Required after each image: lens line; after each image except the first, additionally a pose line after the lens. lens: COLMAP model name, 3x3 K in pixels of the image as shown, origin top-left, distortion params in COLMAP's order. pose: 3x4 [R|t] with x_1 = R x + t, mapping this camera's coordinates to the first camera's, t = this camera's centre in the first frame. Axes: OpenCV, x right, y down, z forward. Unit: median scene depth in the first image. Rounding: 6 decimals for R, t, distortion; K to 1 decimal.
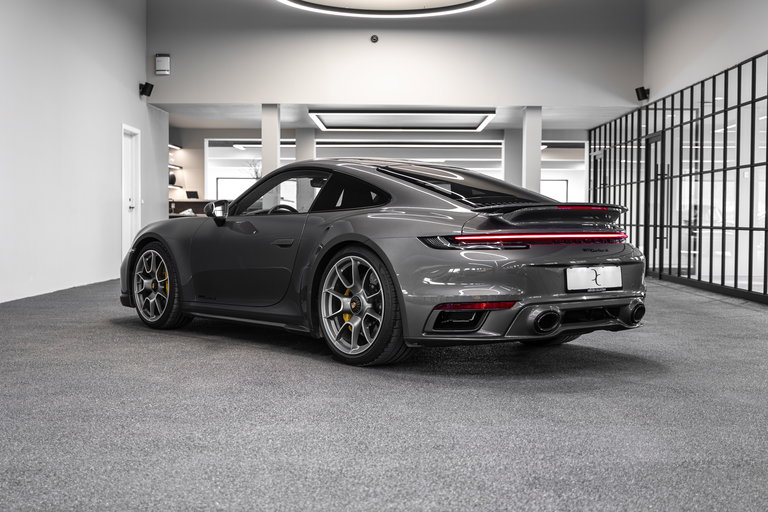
lens RADIAL K [[1050.2, 0, 383.2], [0, 1050.2, 252.0], [0, 0, 1]] dist [-0.064281, 0.000000]
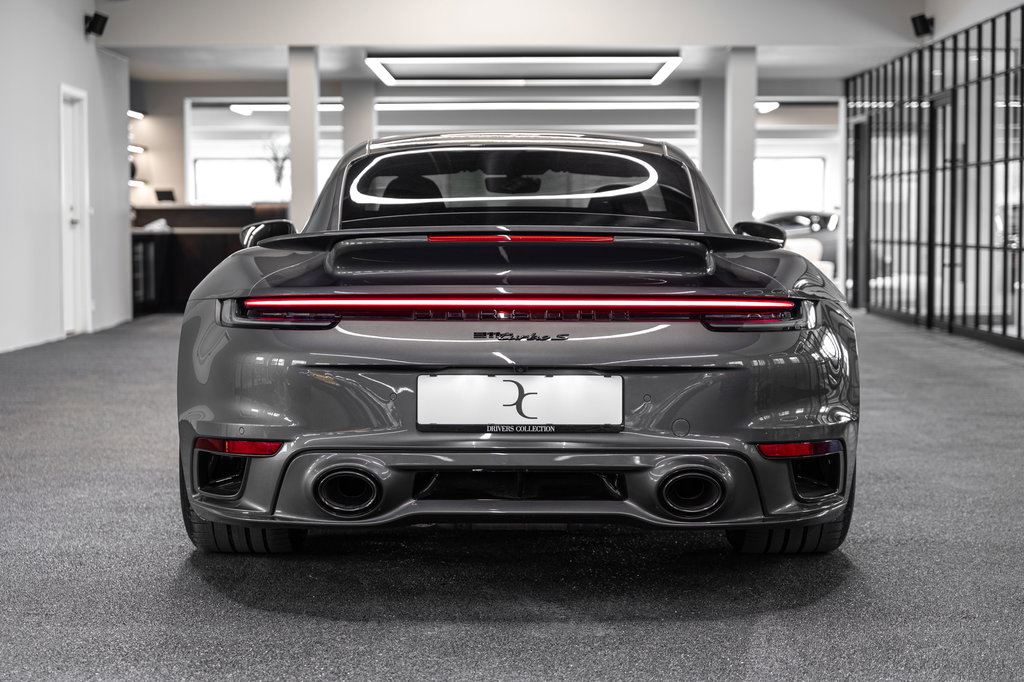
lens RADIAL K [[2038.6, 0, 513.0], [0, 2038.6, 342.2], [0, 0, 1]] dist [-0.097988, 0.000000]
pose [[0.999932, -0.008736, 0.007775, 0.001818], [0.008523, 0.999599, 0.026989, -0.002652], [-0.008008, -0.026921, 0.999605, -0.176598]]
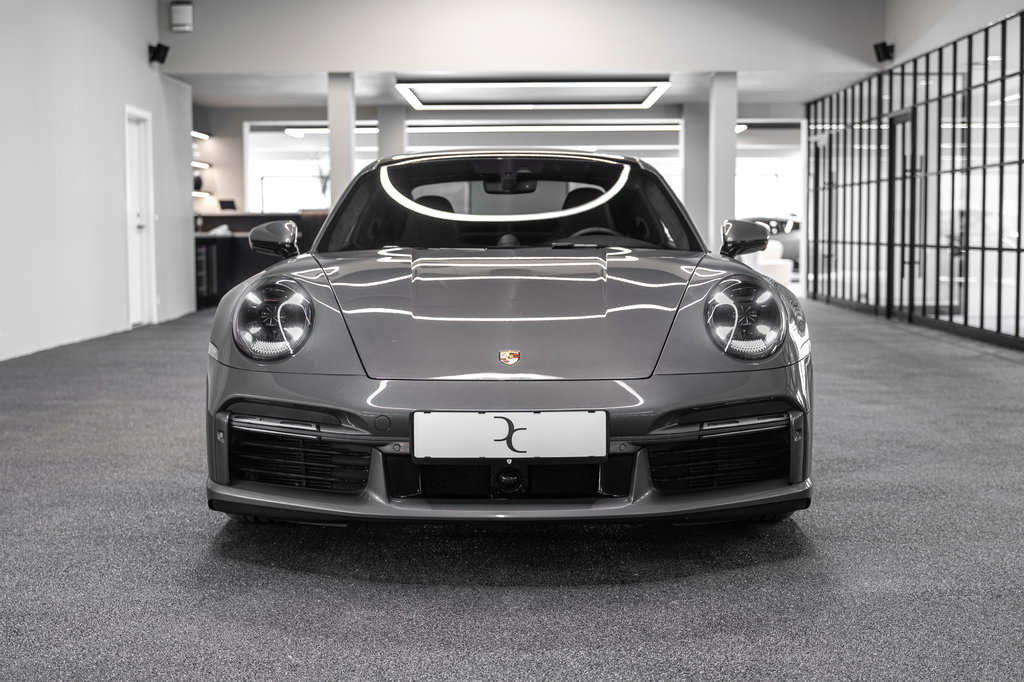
lens RADIAL K [[1555.3, 0, 511.5], [0, 1555.3, 345.6], [0, 0, 1]] dist [-0.084222, 0.000000]
pose [[0.999931, -0.011506, 0.002419, -0.000503], [0.011391, 0.999012, 0.042965, -0.005609], [-0.002911, -0.042935, 0.999074, -0.019474]]
